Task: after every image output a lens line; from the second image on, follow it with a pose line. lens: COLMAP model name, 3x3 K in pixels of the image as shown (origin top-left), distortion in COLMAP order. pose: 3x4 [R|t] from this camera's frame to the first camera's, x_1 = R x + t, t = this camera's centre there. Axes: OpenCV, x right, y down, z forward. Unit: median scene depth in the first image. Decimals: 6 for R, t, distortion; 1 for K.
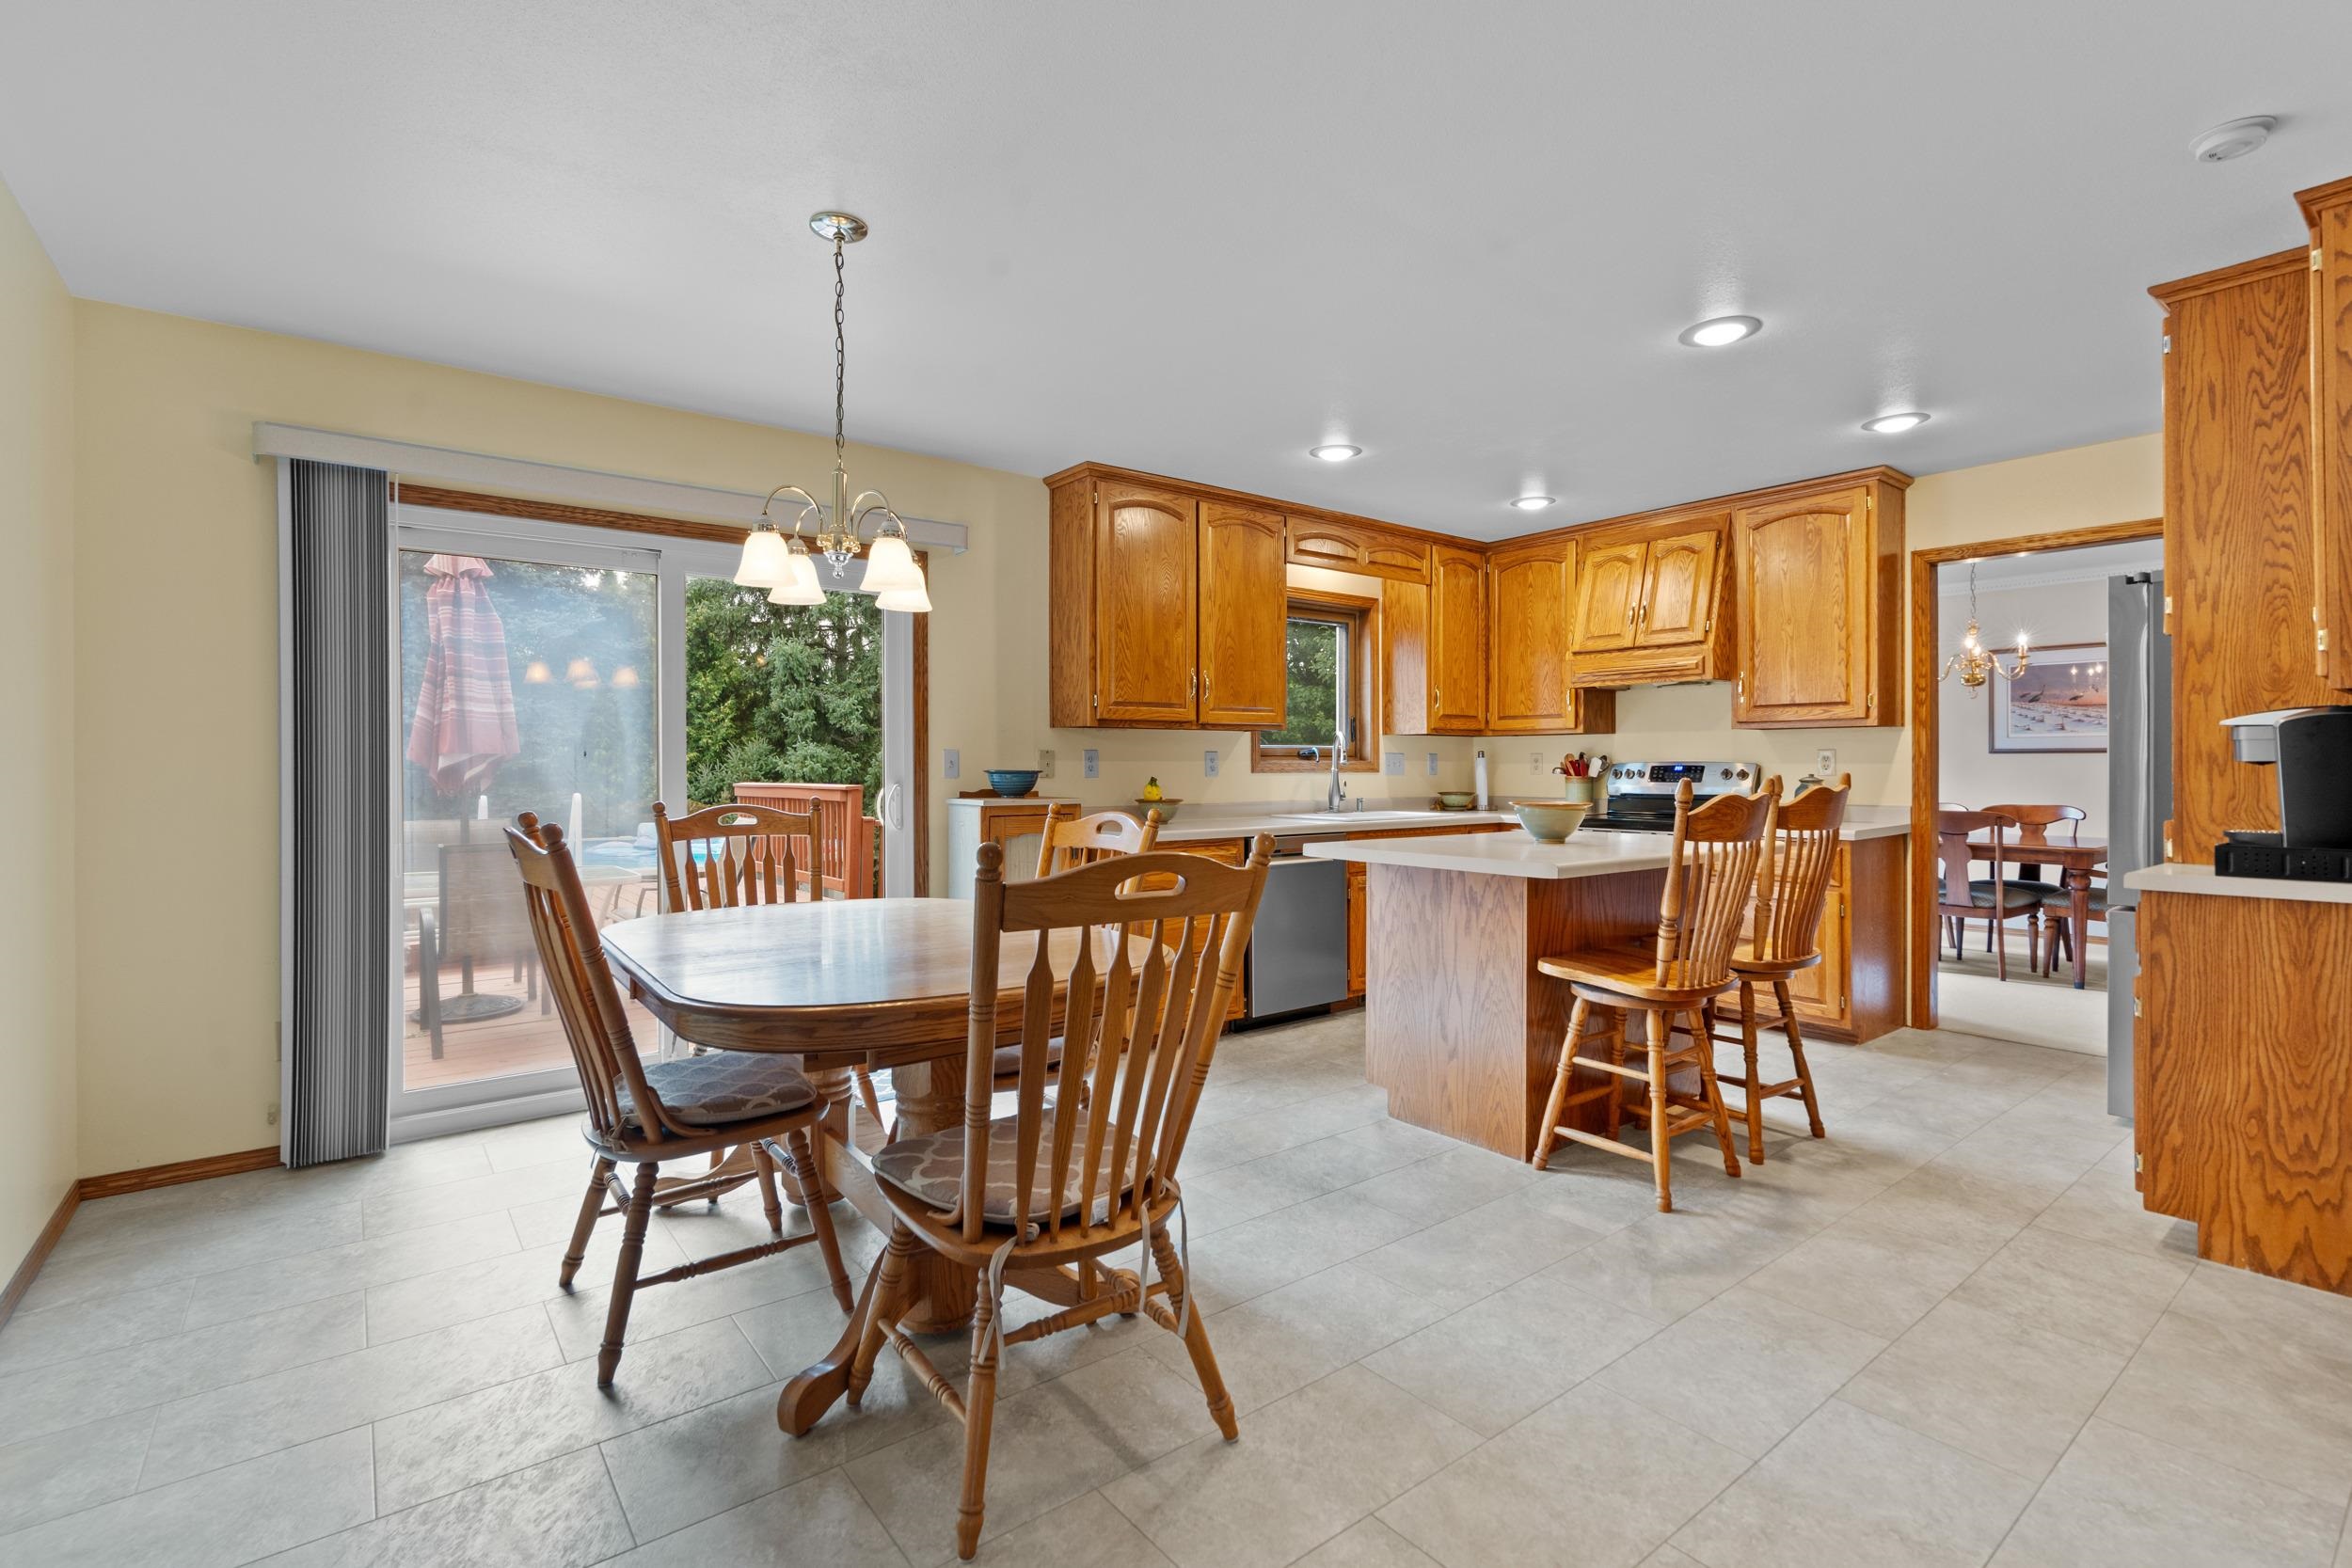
lens RADIAL K [[1067.5, 0, 1158.3], [0, 1067.5, 768.9], [0, 0, 1]] dist [-0.011014, 0.004207]
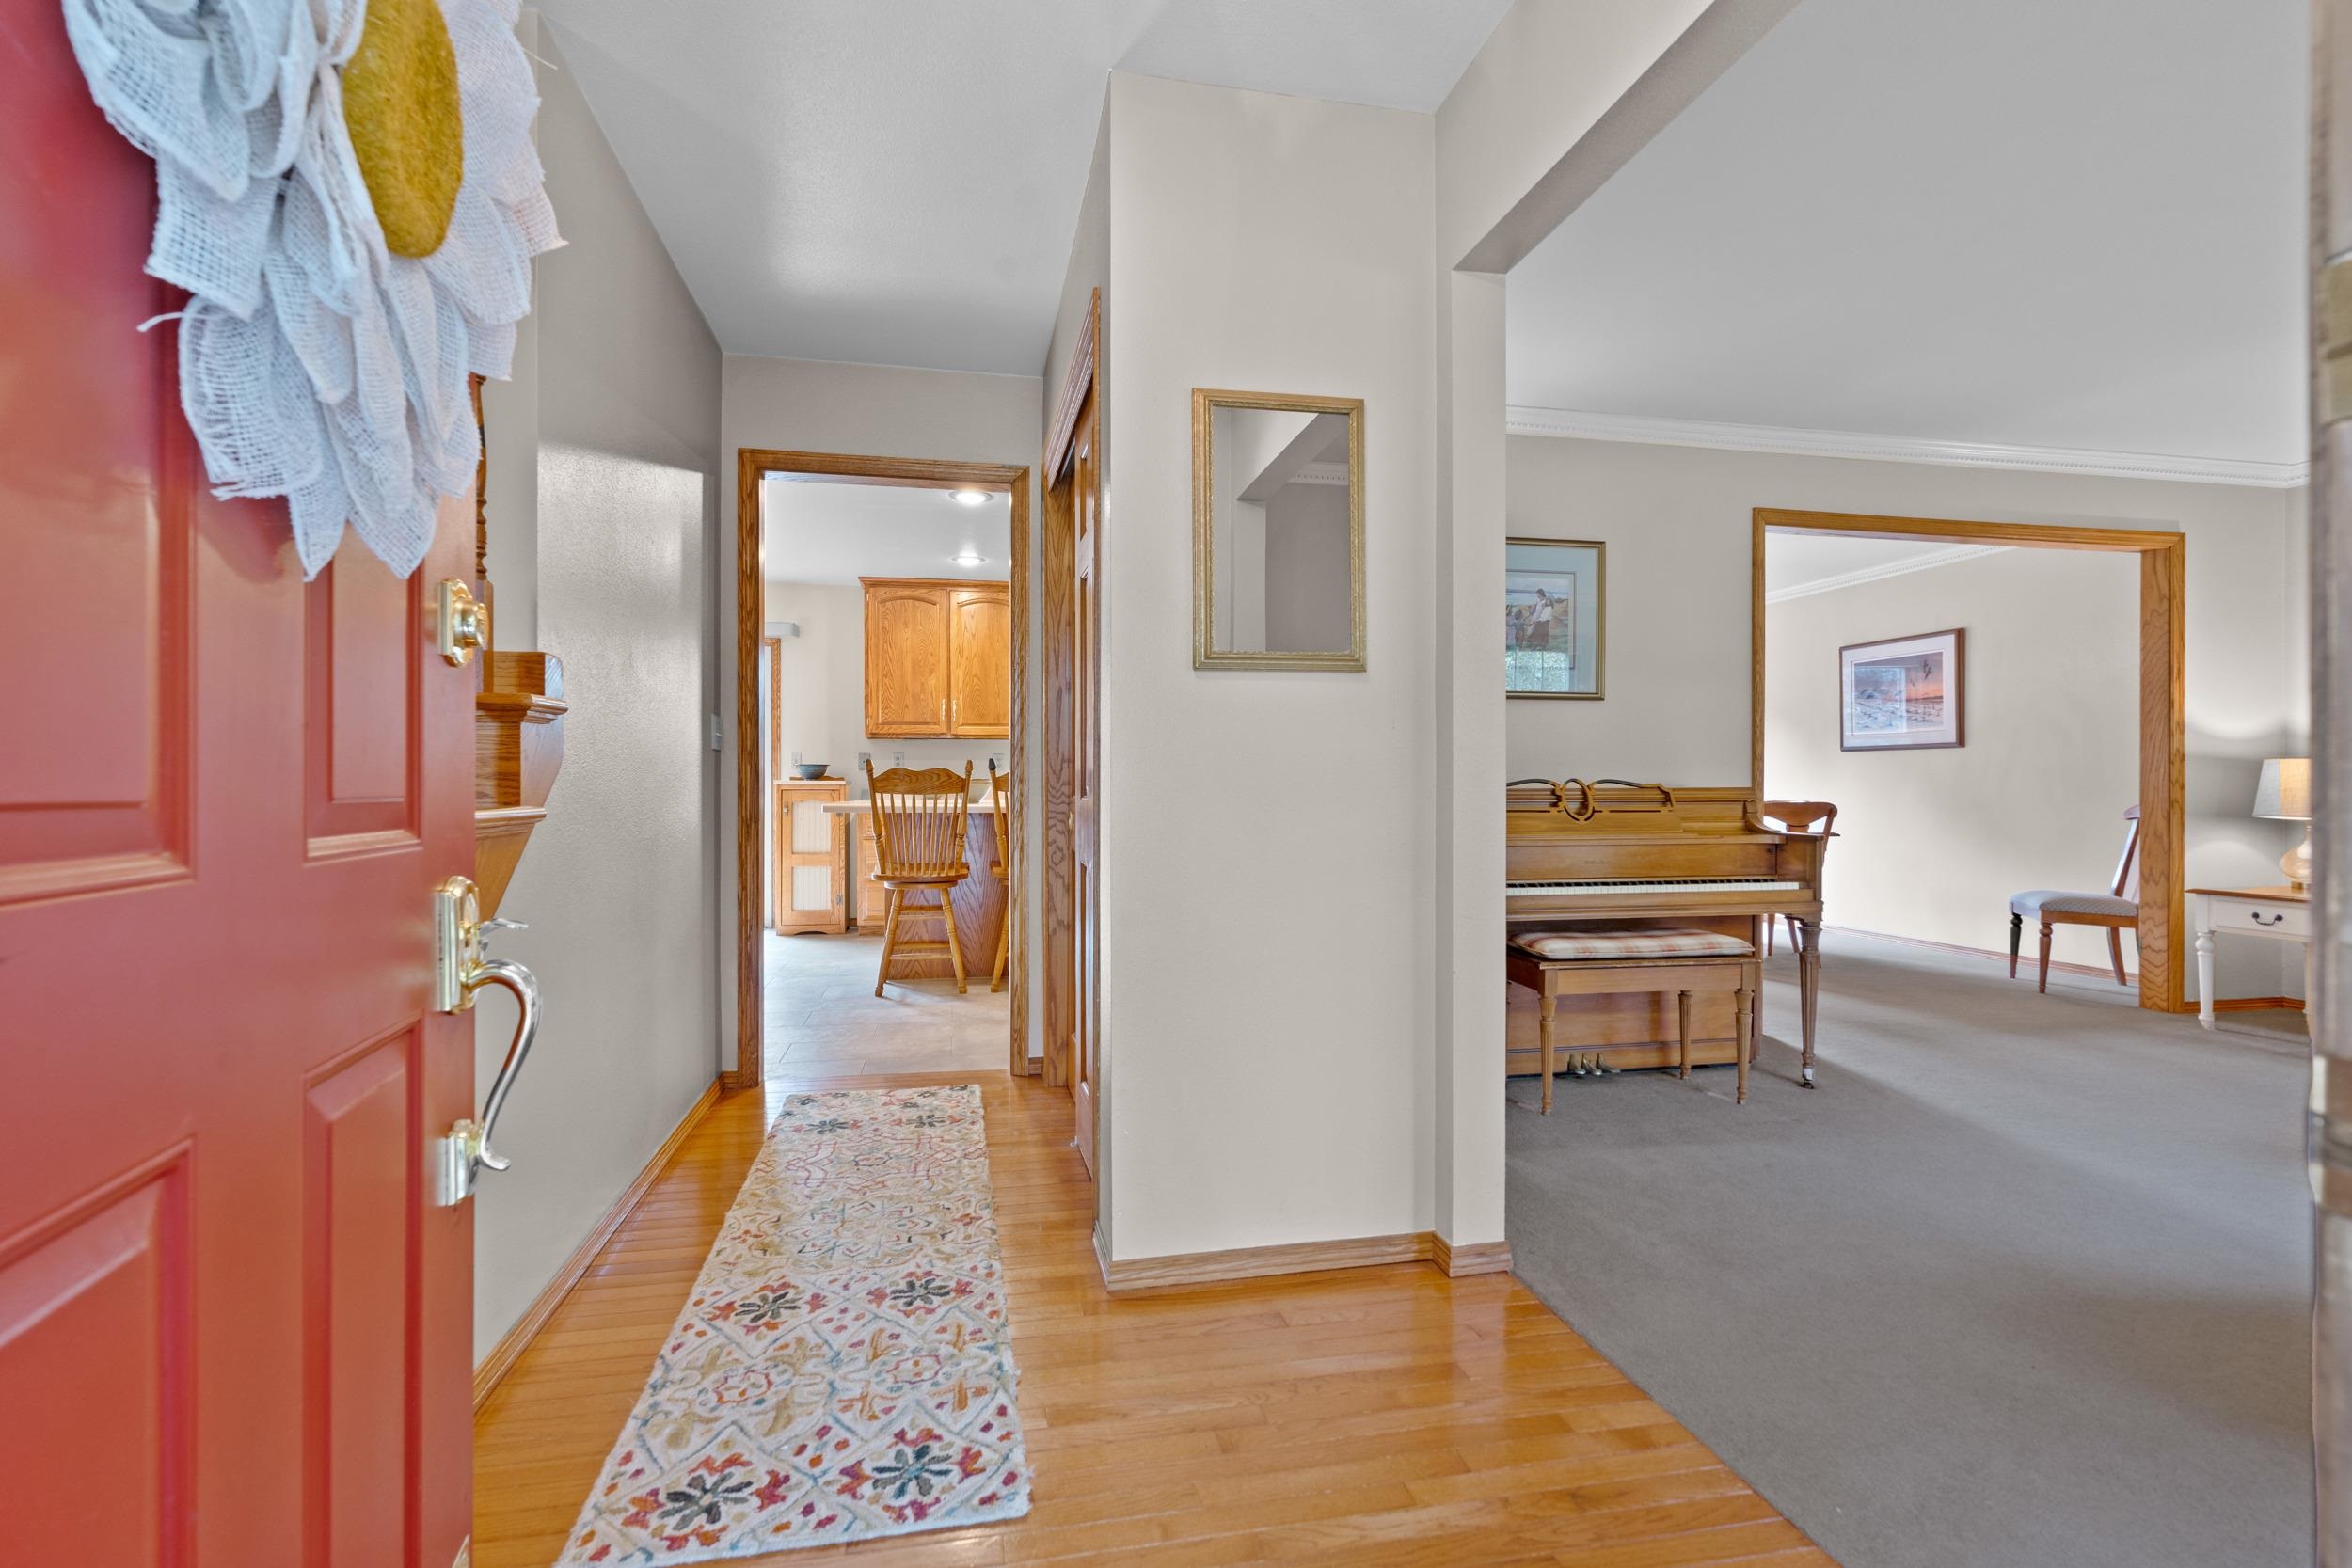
lens RADIAL K [[1067.5, 0, 1168.6], [0, 1067.5, 787.9], [0, 0, 1]] dist [-0.011014, 0.004207]
pose [[0.895495, 0.003986, -0.445053, 1.037001], [-0.004001, 0.999992, 0.000906, 0.032274], [0.445053, 0.000969, 0.895504, -0.248096]]
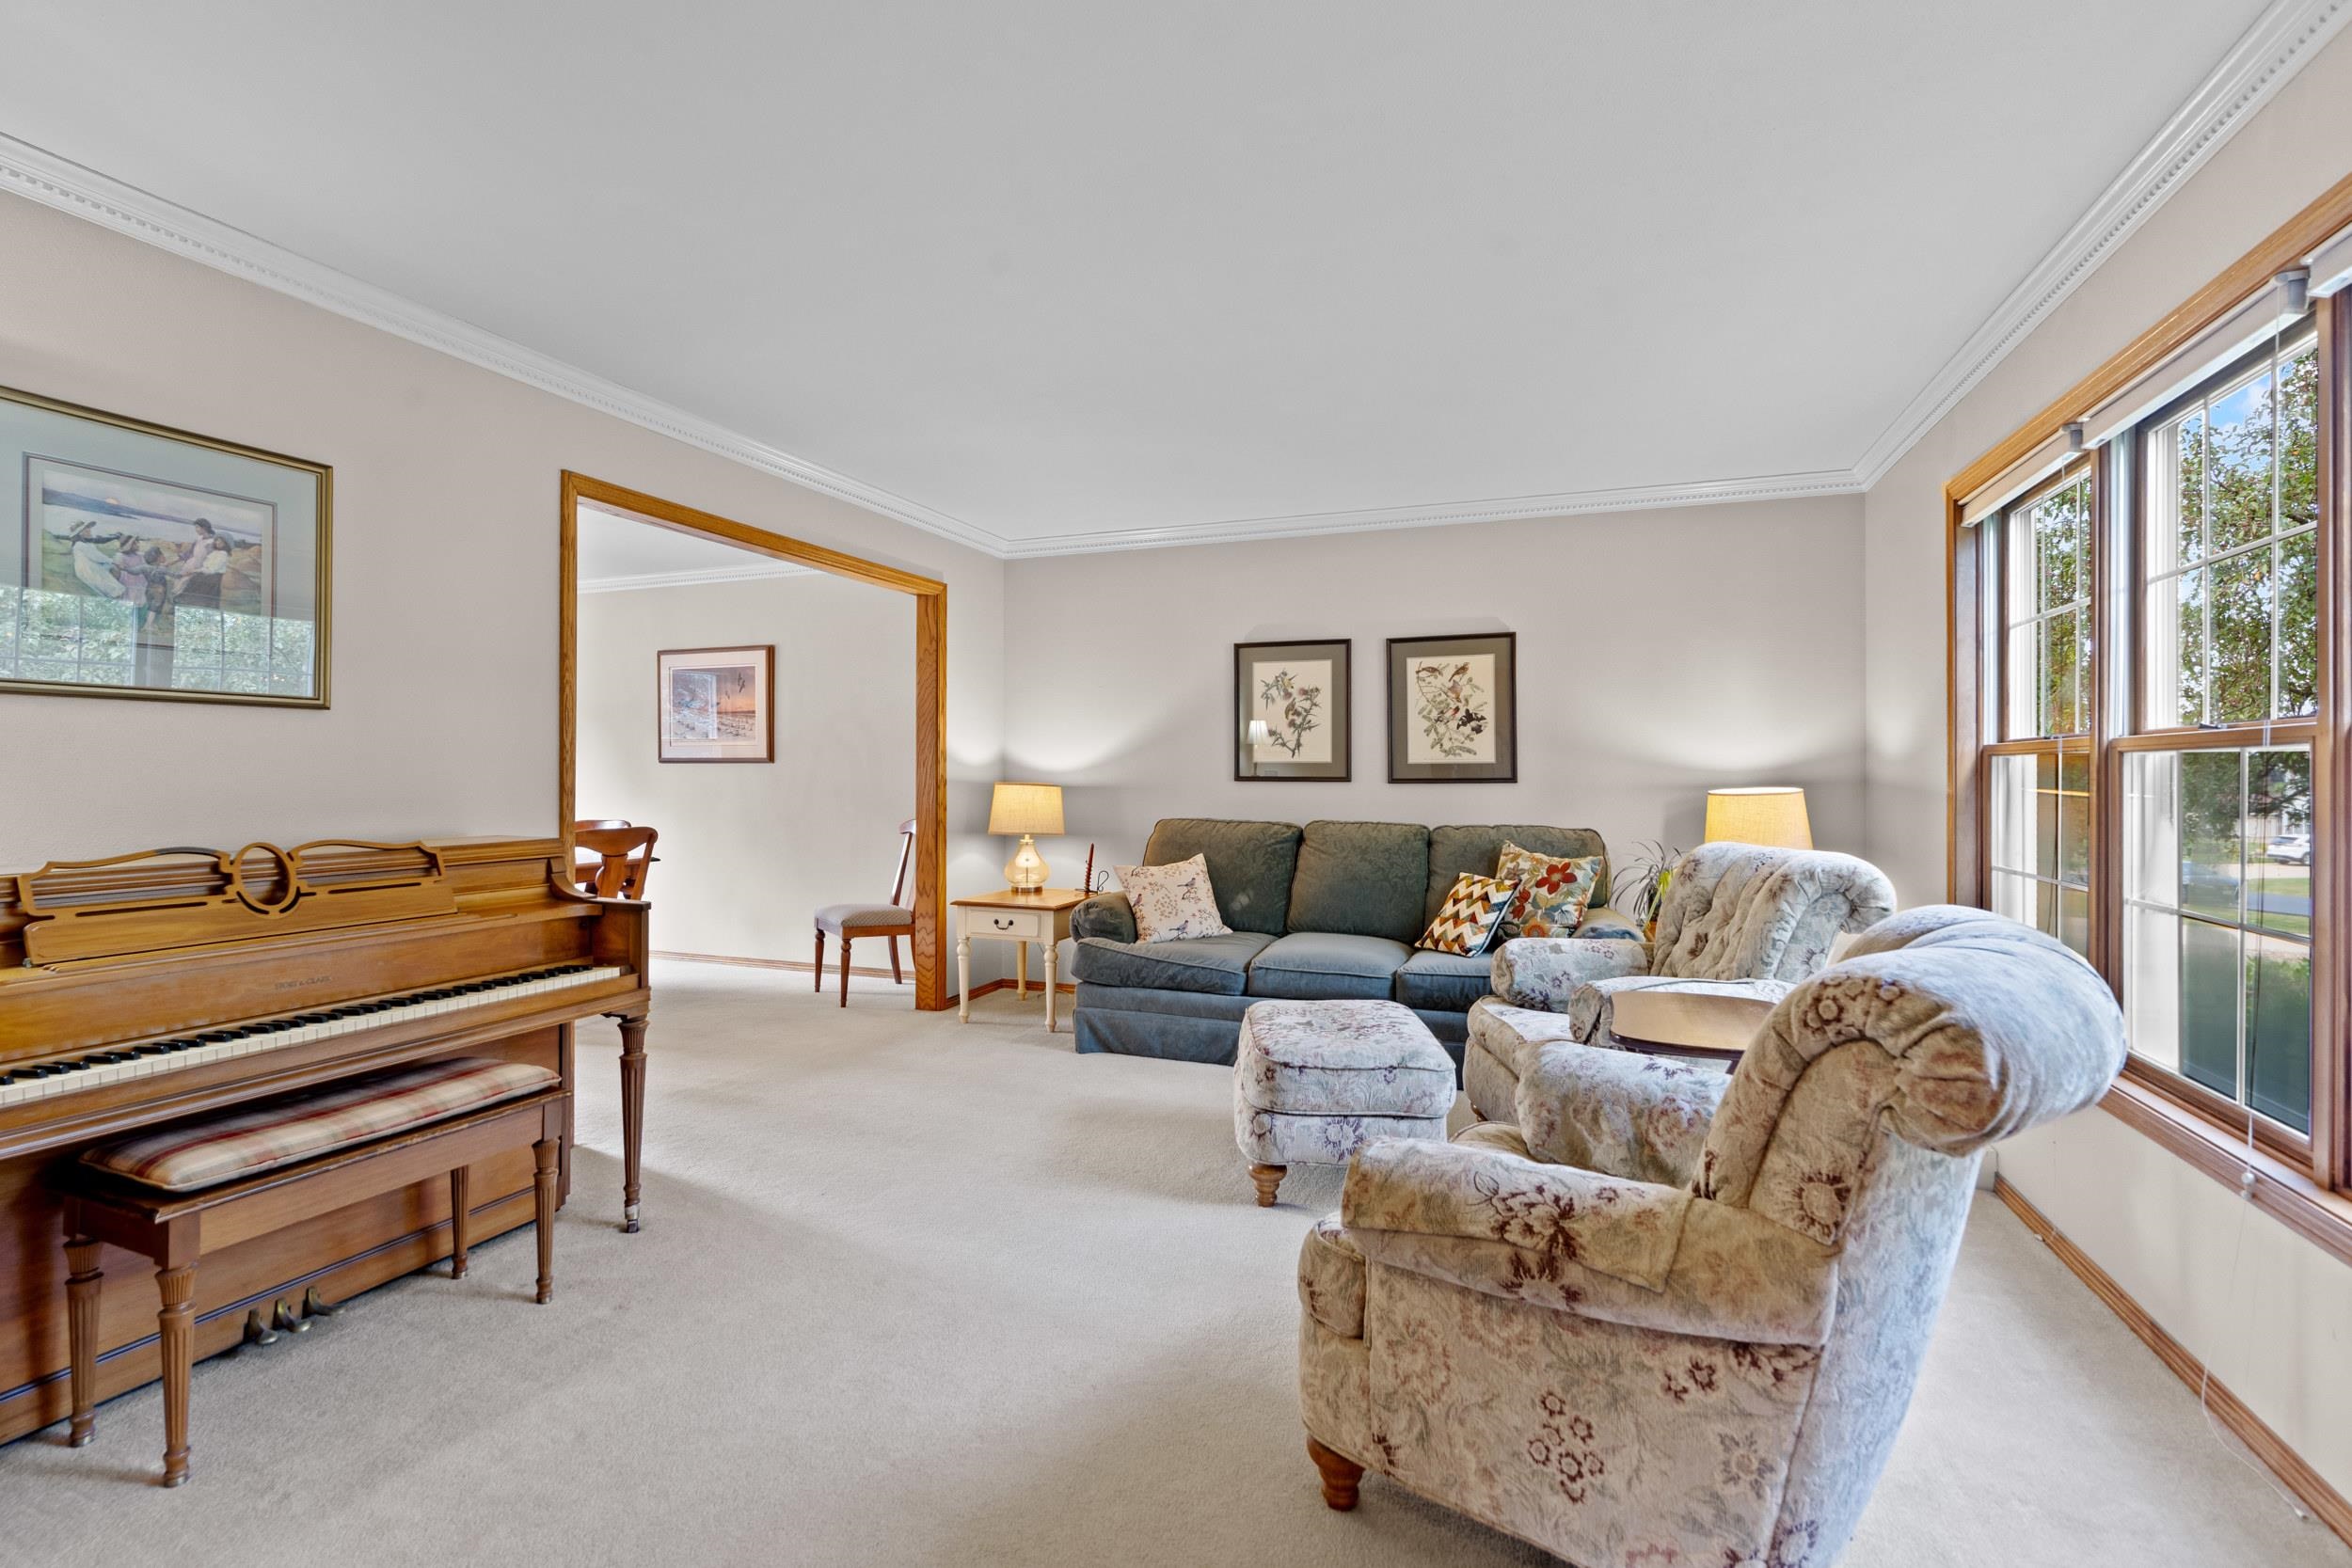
lens RADIAL K [[1067.5, 0, 1169.9], [0, 1067.5, 768.4], [0, 0, 1]] dist [-0.011014, 0.004207]
pose [[0.848992, 0.005242, 0.528379, 1.048950], [-0.001243, 0.999968, -0.007922, -0.004820], [-0.528404, 0.006069, 0.848971, -0.025957]]
